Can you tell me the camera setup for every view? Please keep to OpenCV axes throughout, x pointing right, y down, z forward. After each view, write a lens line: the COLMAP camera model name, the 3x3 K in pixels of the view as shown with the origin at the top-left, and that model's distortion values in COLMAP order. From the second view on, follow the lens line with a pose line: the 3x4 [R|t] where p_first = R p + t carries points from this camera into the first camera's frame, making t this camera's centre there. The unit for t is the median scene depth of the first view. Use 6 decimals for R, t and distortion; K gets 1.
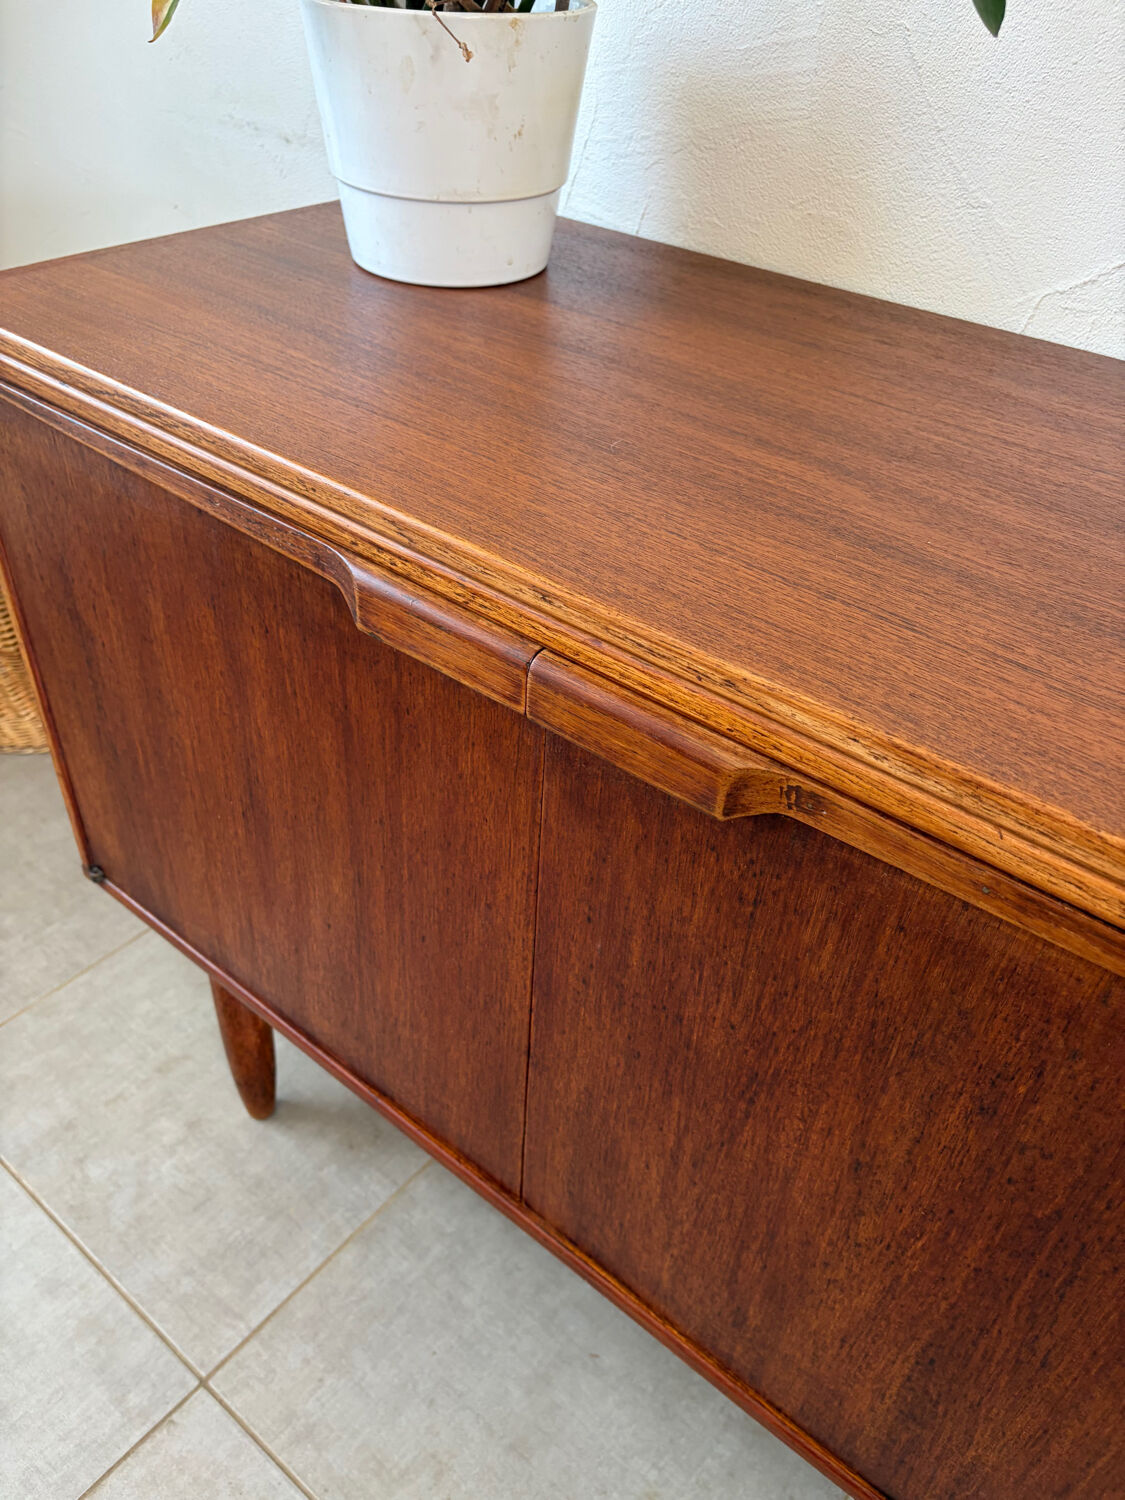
lens RADIAL K [[1147.0, 0, 549.9], [0, 1147.0, 757.7], [0, 0, 1]] dist [0.054995, -0.066844]
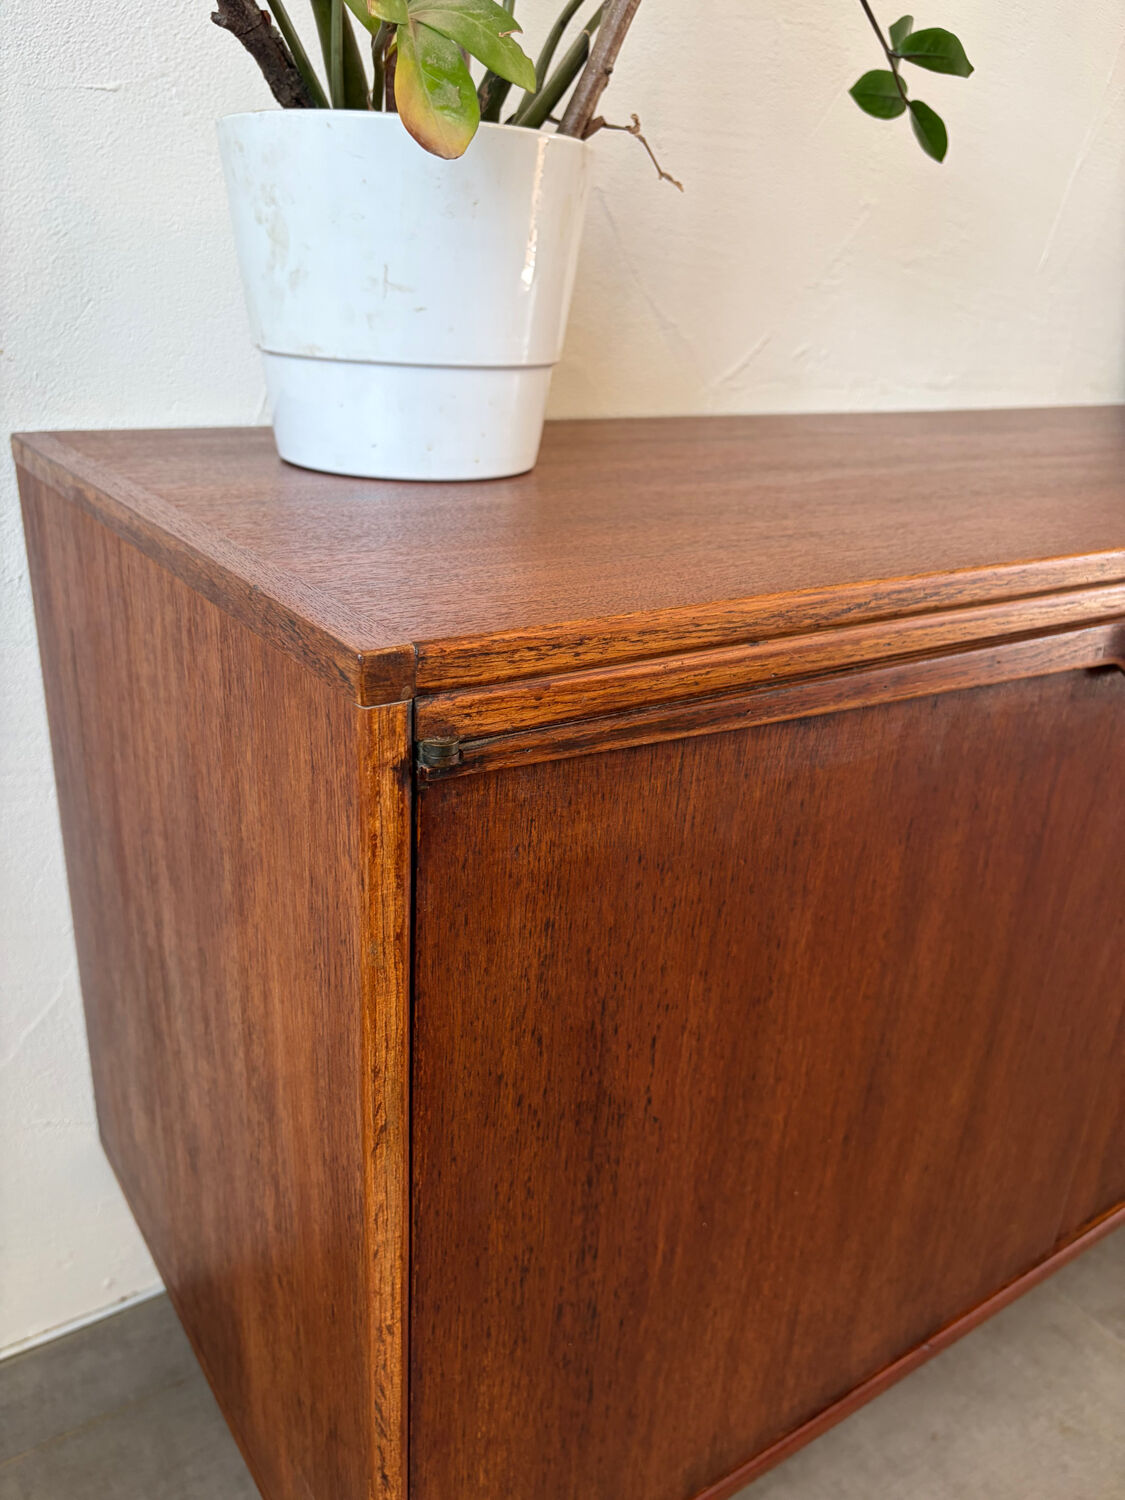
lens RADIAL K [[1165.0, 0, 546.5], [0, 1165.0, 753.8], [0, 0, 1]] dist [0.012851, -0.047381]
pose [[0.284375, -0.391954, 0.874930, -0.976955], [0.568133, 0.804001, 0.175521, -0.429338], [-0.772241, 0.447163, 0.451319, 0.796071]]
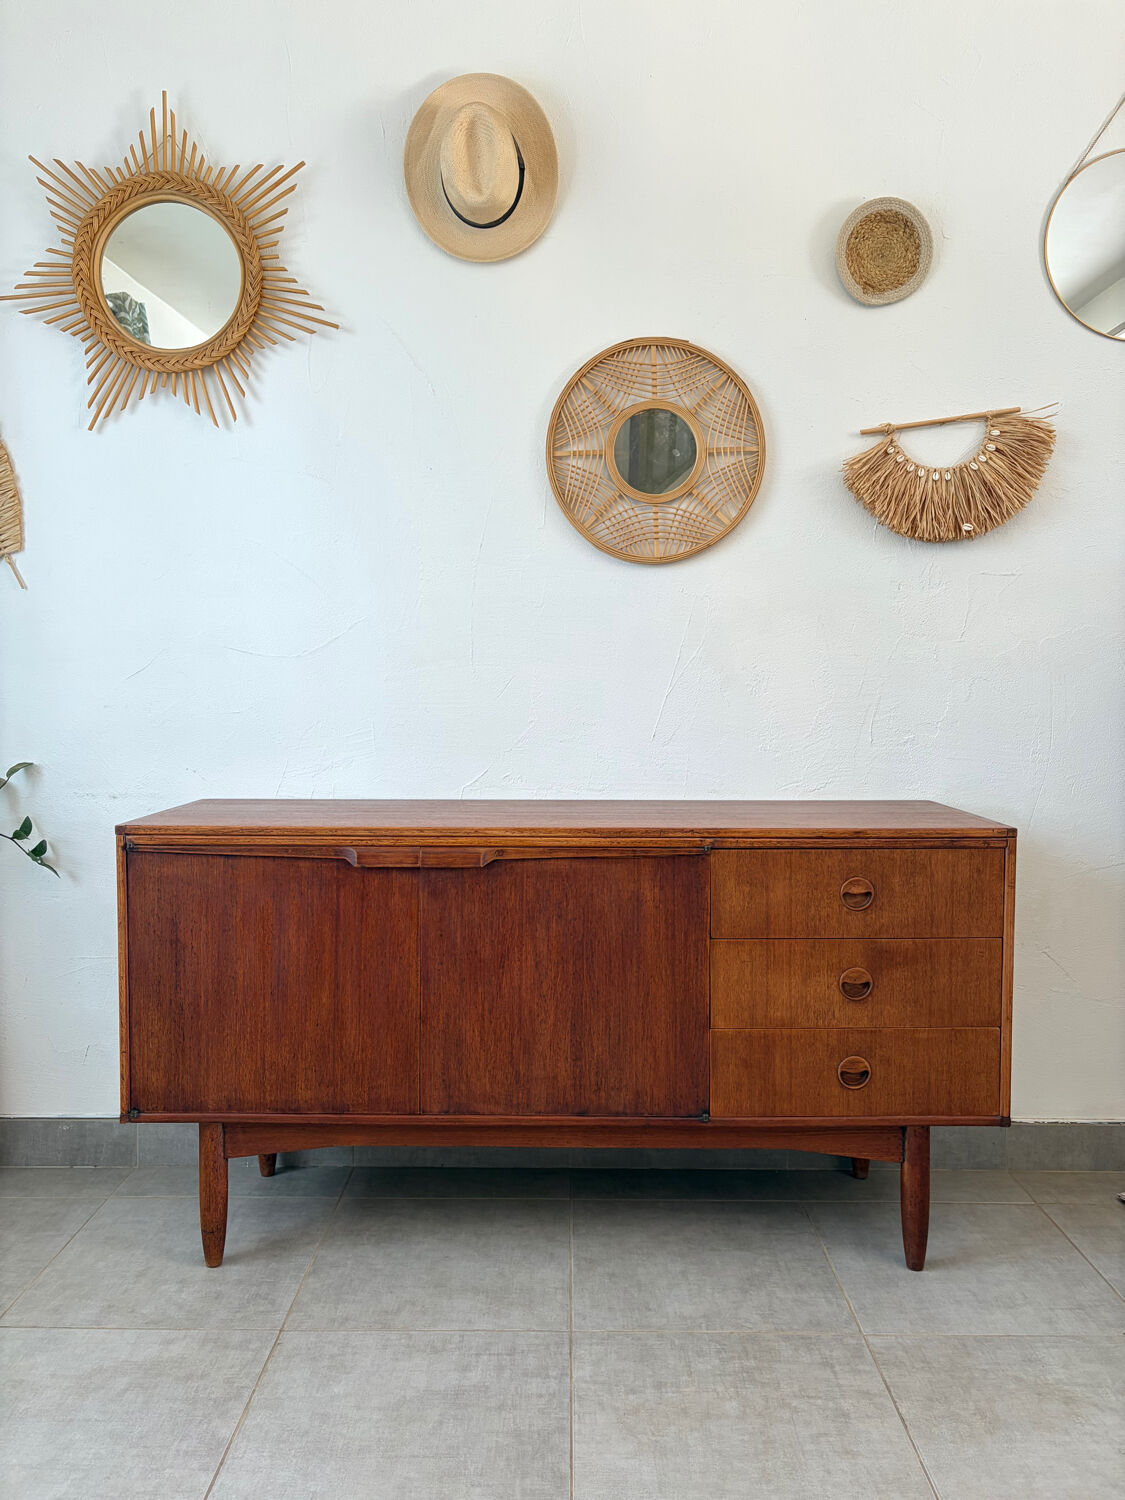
lens RADIAL K [[1147.0, 0, 557.6], [0, 1147.0, 744.4], [0, 0, 1]] dist [0.054995, -0.066844]
pose [[0.774103, -0.072927, 0.628845, -1.491960], [0.418106, 0.804764, -0.421357, 1.051323], [-0.475344, 0.589097, 0.653462, -1.415003]]
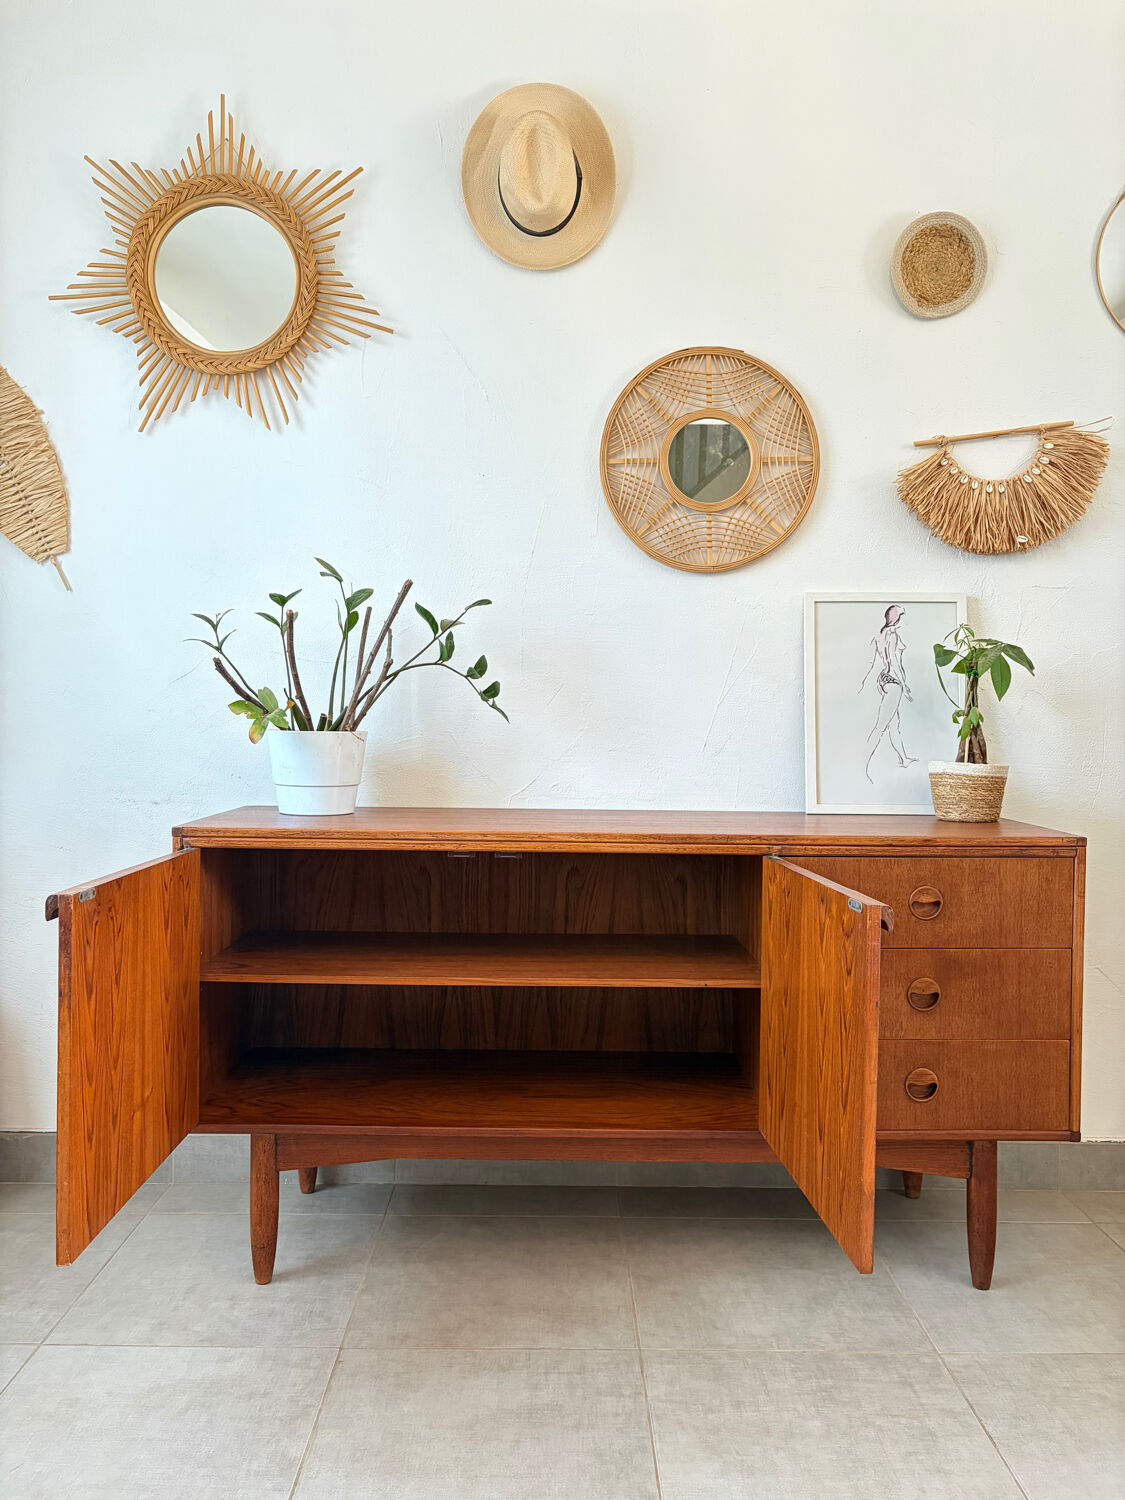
lens RADIAL K [[1147.0, 0, 559.1], [0, 1147.0, 745.2], [0, 0, 1]] dist [0.054995, -0.066844]
pose [[0.764067, -0.049619, 0.643226, -1.627926], [0.417957, 0.797577, -0.434952, 1.002391], [-0.491440, 0.601173, 0.630141, -1.256026]]
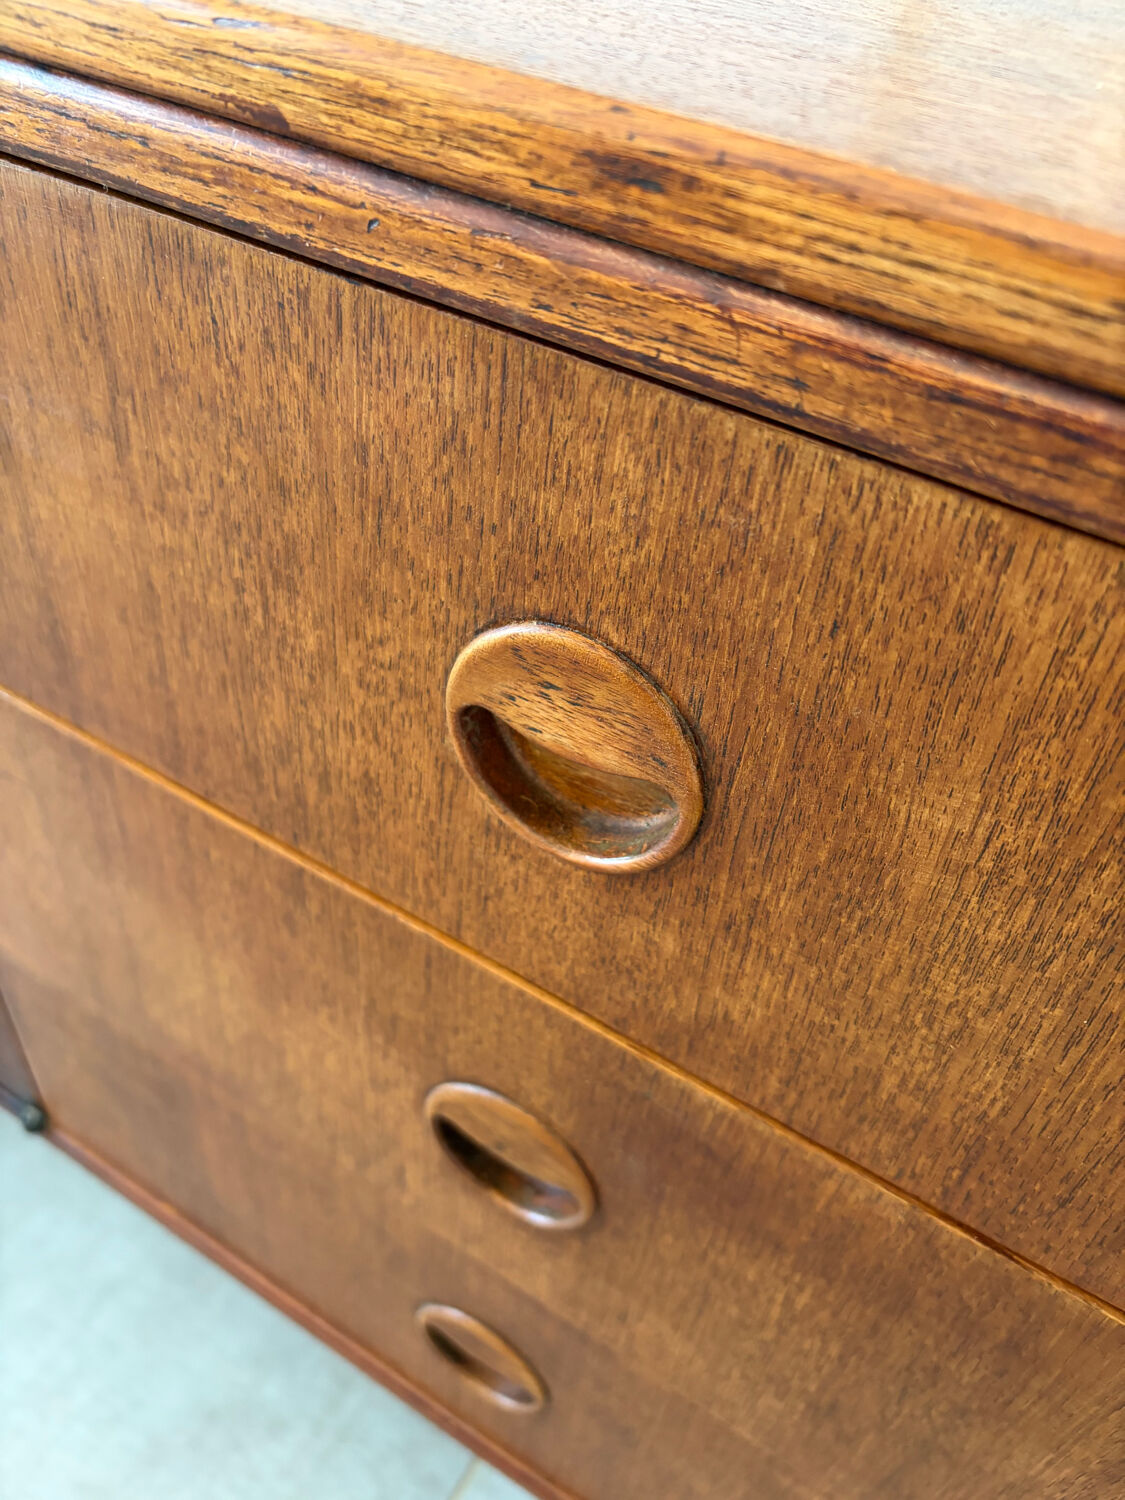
lens RADIAL K [[1165.0, 0, 571.7], [0, 1165.0, 732.0], [0, 0, 1]] dist [0.012851, -0.047381]
pose [[0.986557, -0.055837, 0.153580, 0.764129], [0.044713, 0.996184, 0.074955, 0.436929], [-0.157179, -0.067080, 0.985289, -0.026615]]
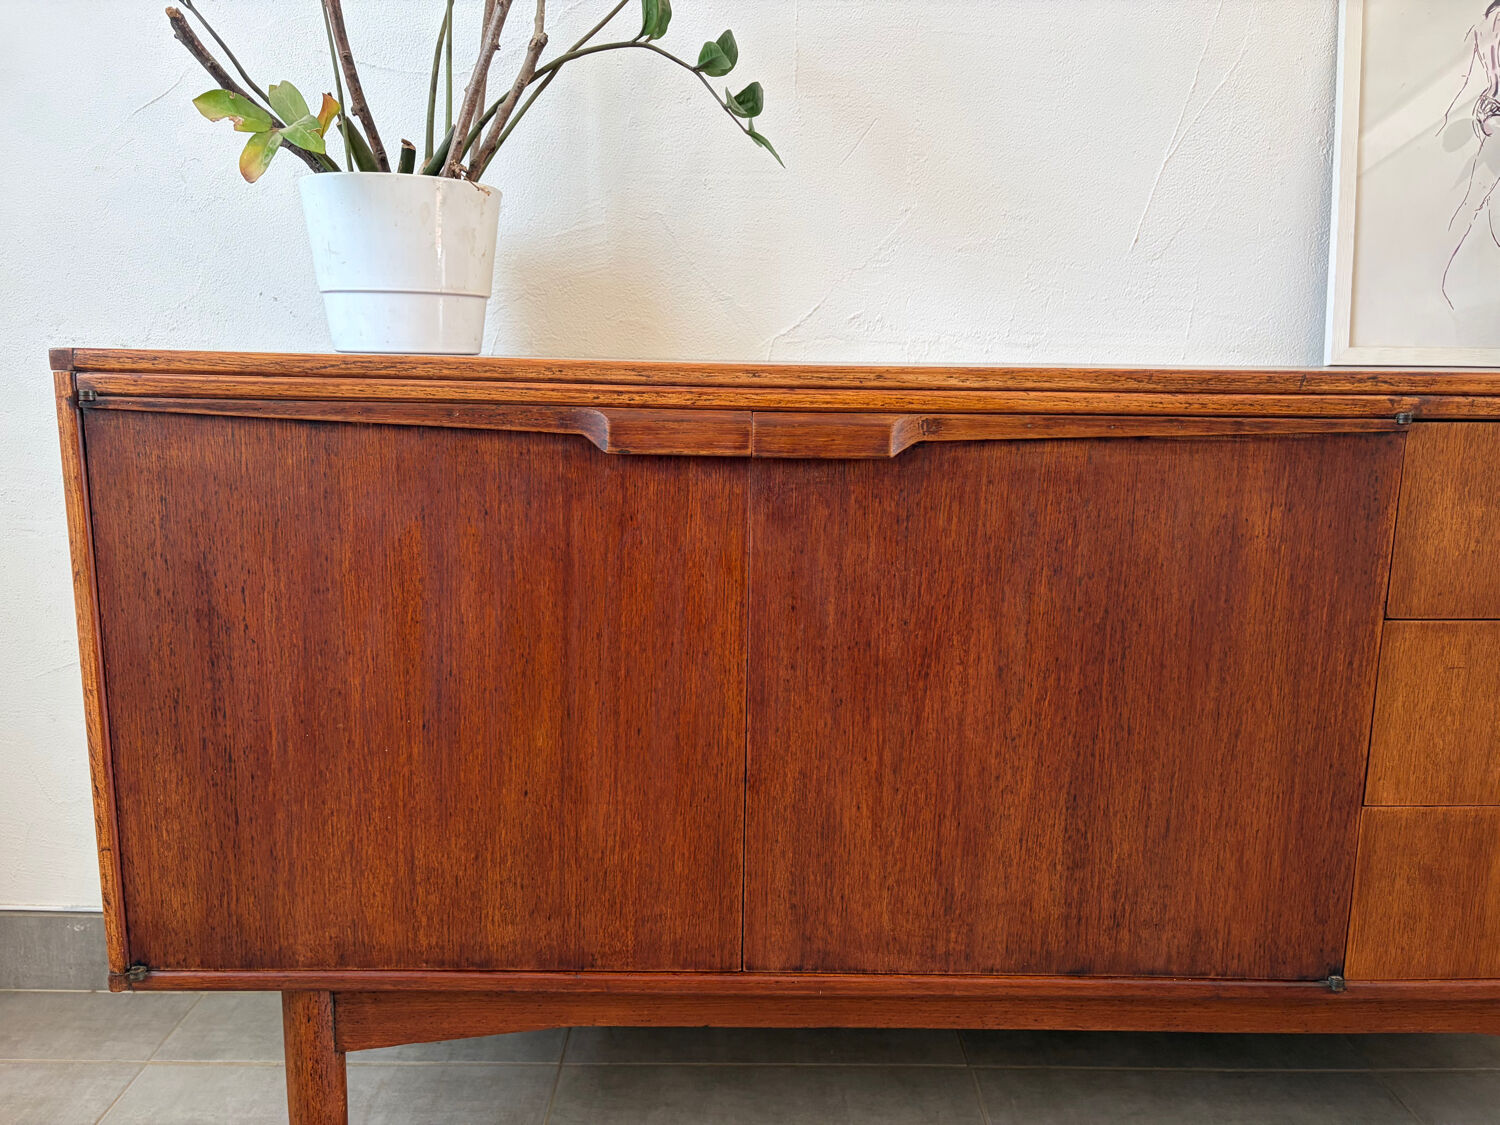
lens RADIAL K [[1147.0, 0, 750.6], [0, 1147.0, 570.1], [0, 0, 1]] dist [0.054995, -0.066844]
pose [[0.761119, -0.149126, 0.631236, -0.816878], [0.417947, 0.856987, -0.301486, 0.451587], [-0.496002, 0.493290, 0.714596, -0.073544]]
